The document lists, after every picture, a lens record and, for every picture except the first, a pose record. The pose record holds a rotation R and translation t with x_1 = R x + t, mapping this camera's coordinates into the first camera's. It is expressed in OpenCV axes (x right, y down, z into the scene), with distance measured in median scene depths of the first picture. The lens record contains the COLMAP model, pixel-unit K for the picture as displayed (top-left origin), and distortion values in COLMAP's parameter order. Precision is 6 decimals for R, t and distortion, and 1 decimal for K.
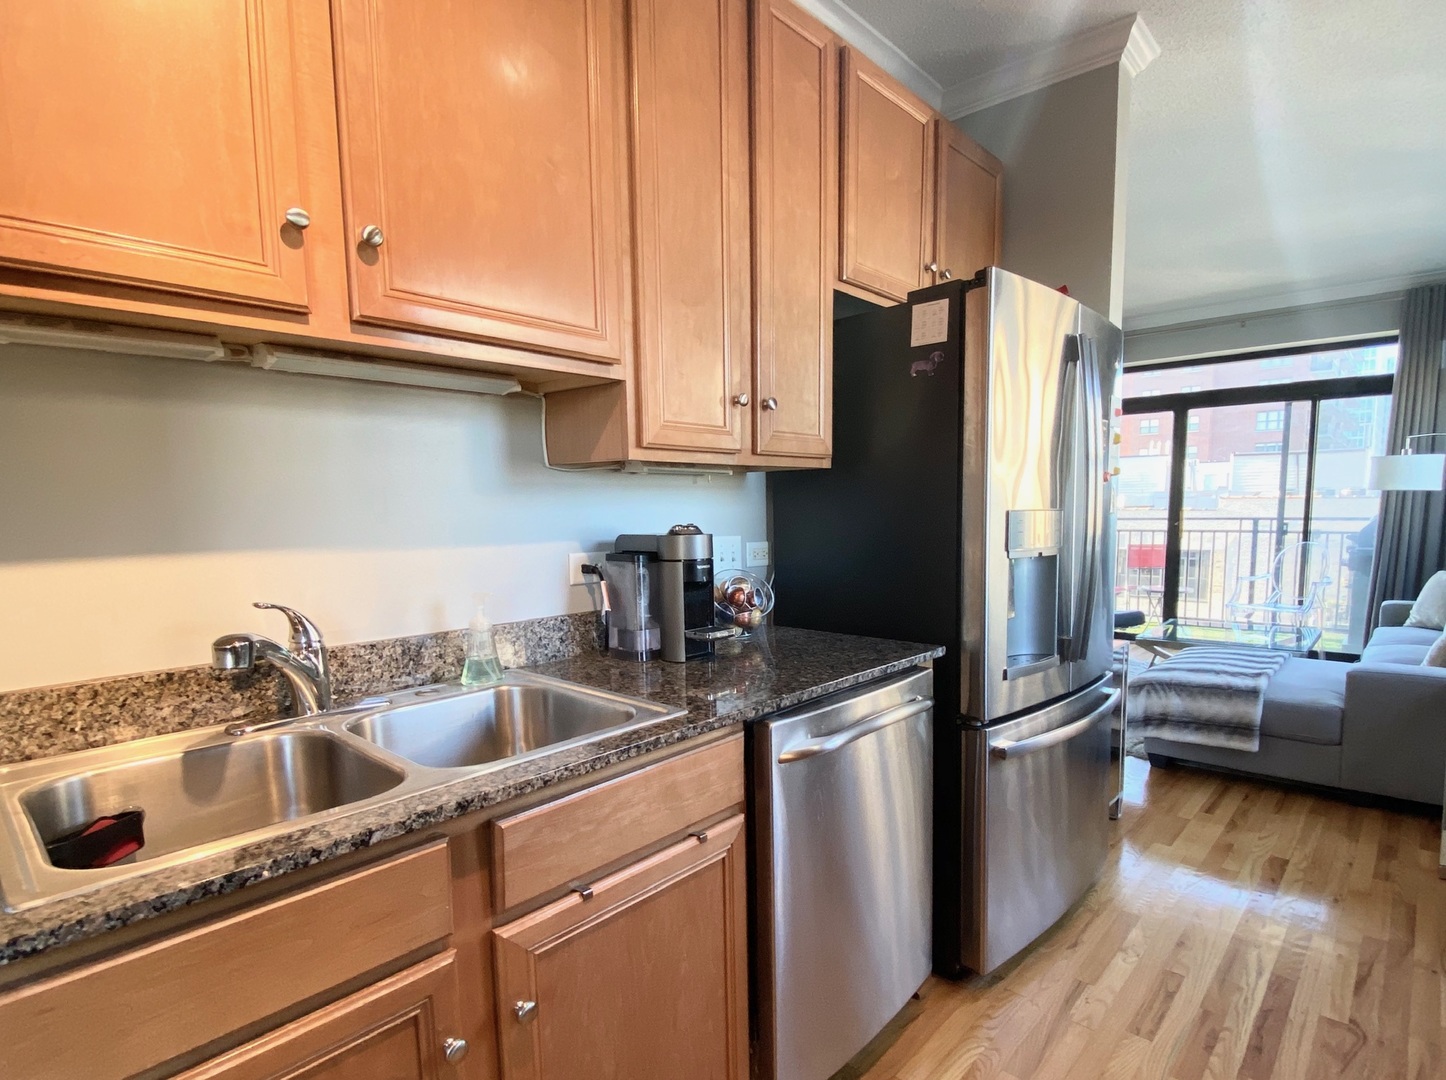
lens RADIAL K [[753.7, 0, 759.7], [0, 753.7, 596.7], [0, 0, 1]] dist [0.026935, -0.027211]
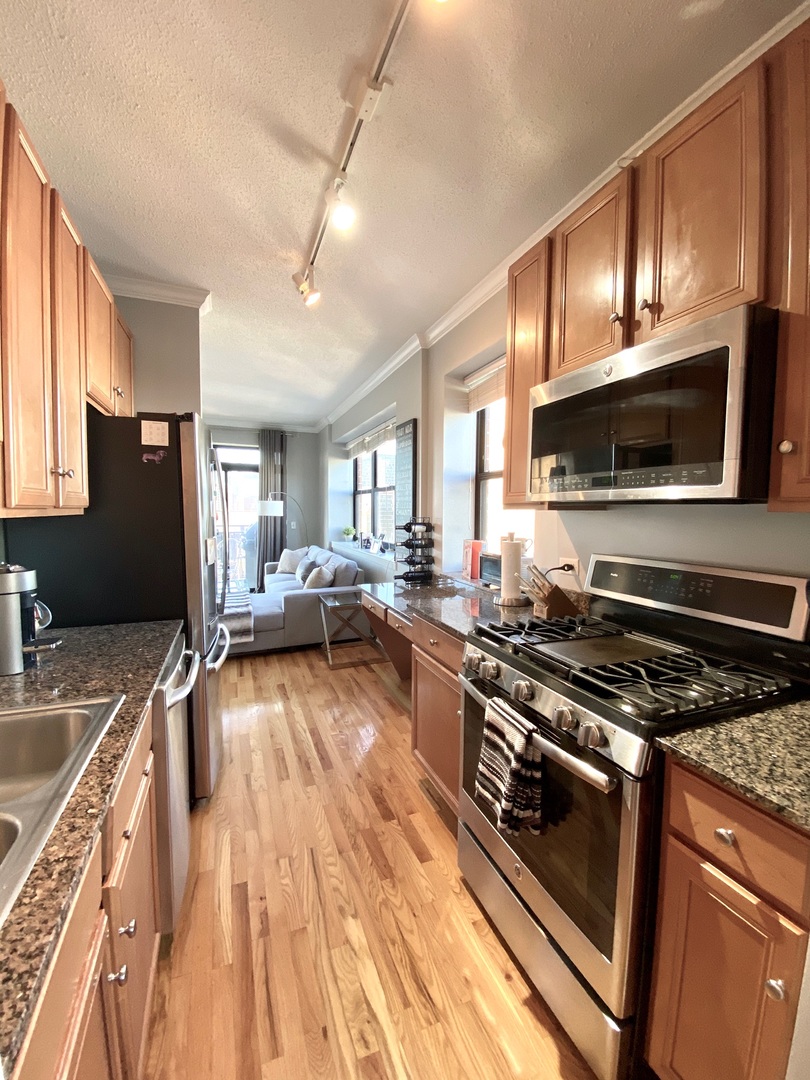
lens RADIAL K [[438.6, 0, 405.0], [0, 438.6, 540.0], [0, 0, 1]] dist [0.000933, -0.000031]
pose [[0.452178, -0.045457, 0.890769, -0.410533], [0.096382, 0.995343, 0.001868, -0.067919], [-0.886705, 0.085009, 0.454453, 0.067180]]
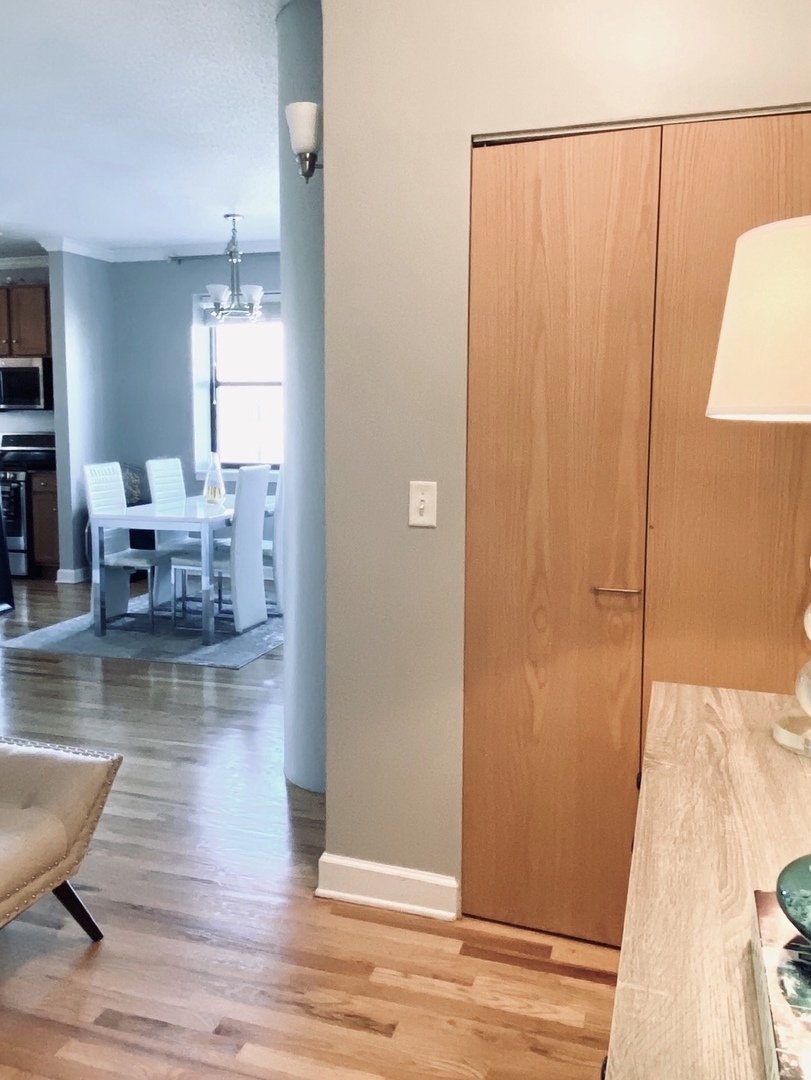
lens RADIAL K [[916.5, 0, 402.4], [0, 916.5, 521.5], [0, 0, 1]] dist [0.045753, -0.002263]
pose [[-0.390258, -0.092206, 0.916077, -4.687159], [0.112868, 0.982677, 0.146992, -0.004889], [-0.913761, 0.160760, -0.373090, 0.110879]]
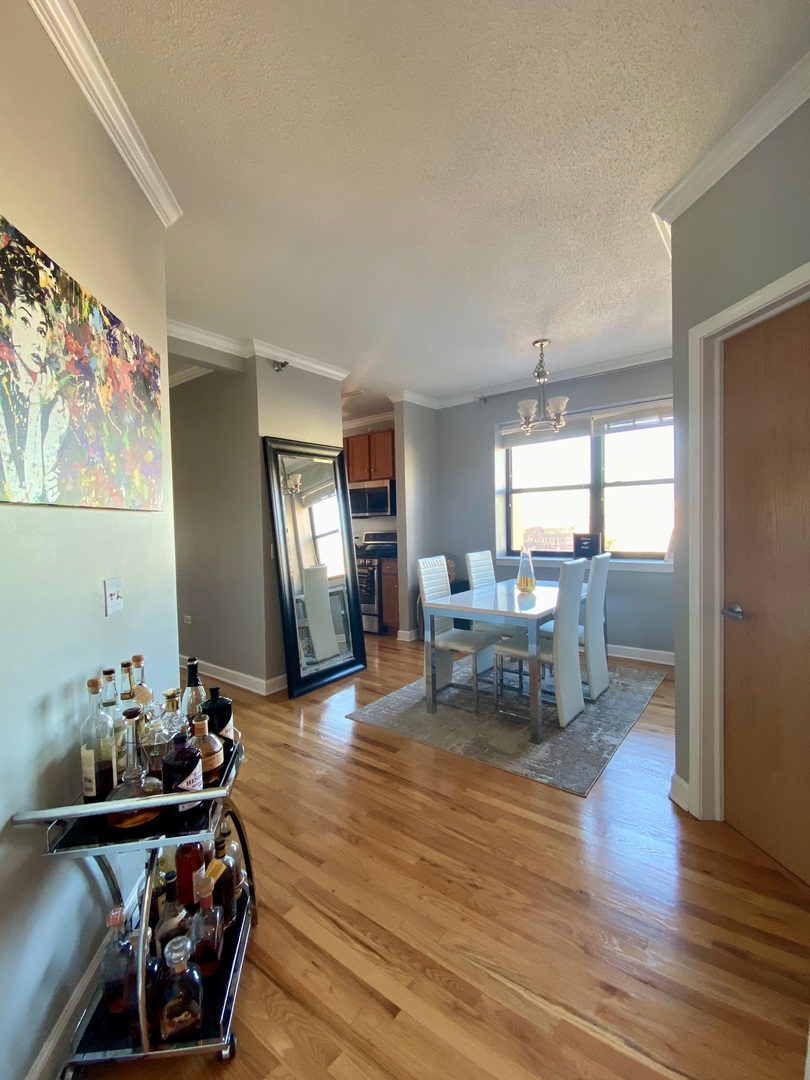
lens RADIAL K [[466.5, 0, 412.8], [0, 466.5, 540.5], [0, 0, 1]] dist [0.019263, -0.000133]
pose [[-0.070411, -0.028259, 0.997118, -3.049356], [0.149938, 0.987942, 0.038587, -0.005696], [-0.986185, 0.152222, -0.065325, 0.022835]]
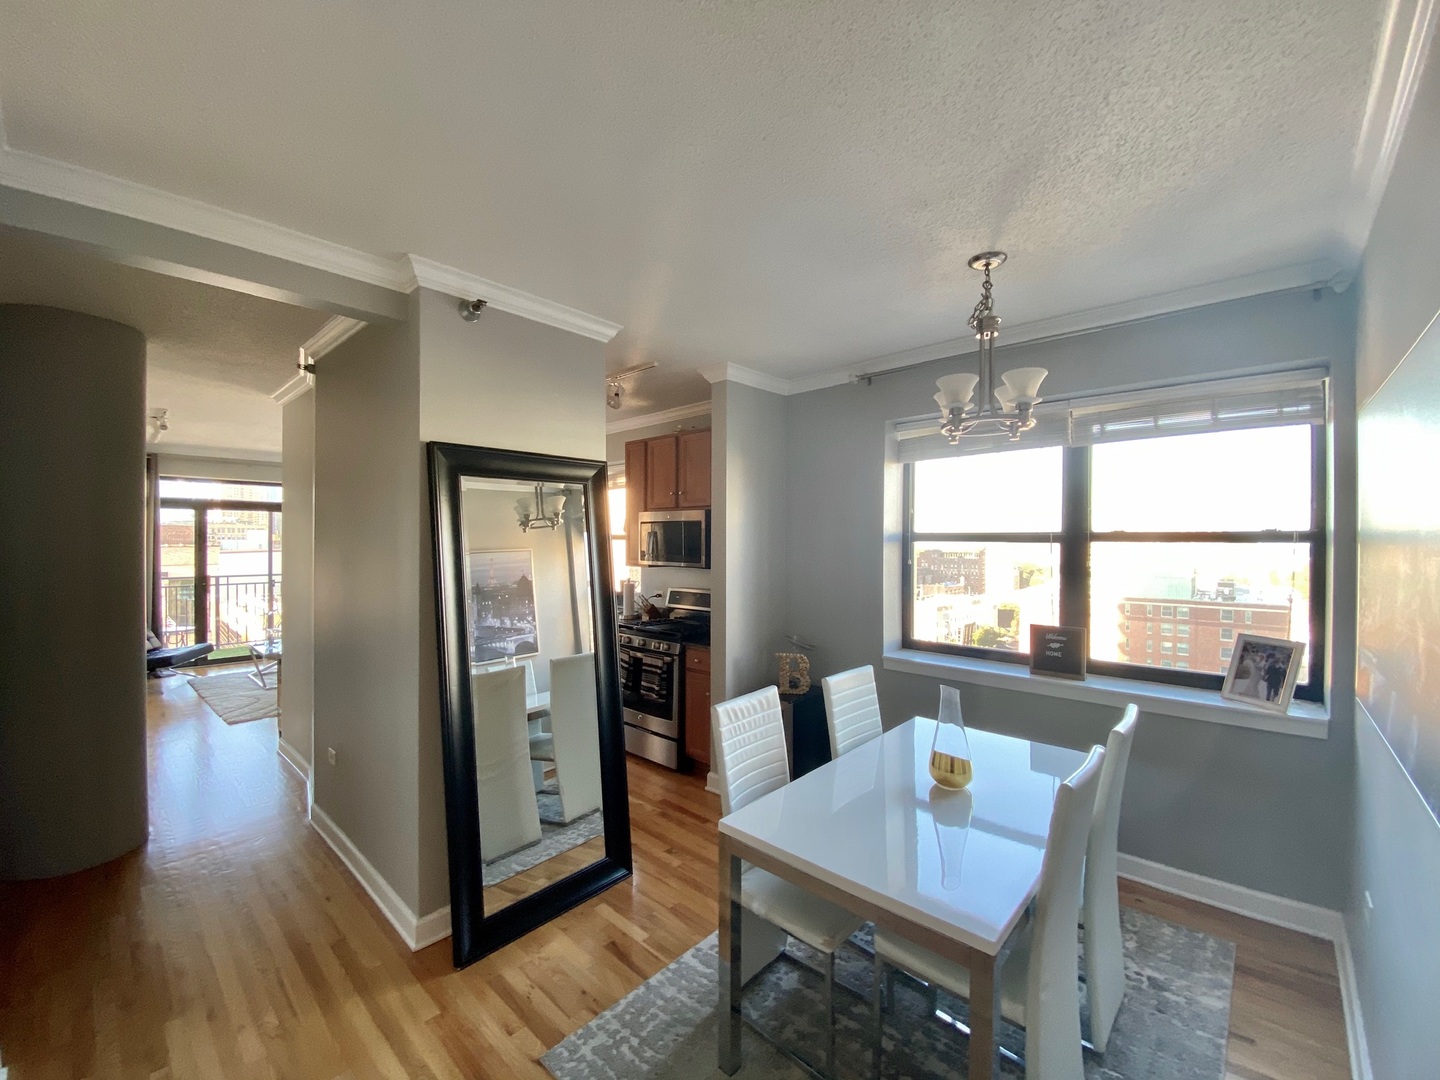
lens RADIAL K [[584.8, 0, 724.2], [0, 584.8, 537.4], [0, 0, 1]] dist [0.000933, -0.000031]
pose [[0.014884, 0.013052, 0.999804, -2.217967], [0.121108, 0.992530, -0.014760, -0.166888], [-0.992528, 0.121304, 0.013192, -0.197509]]
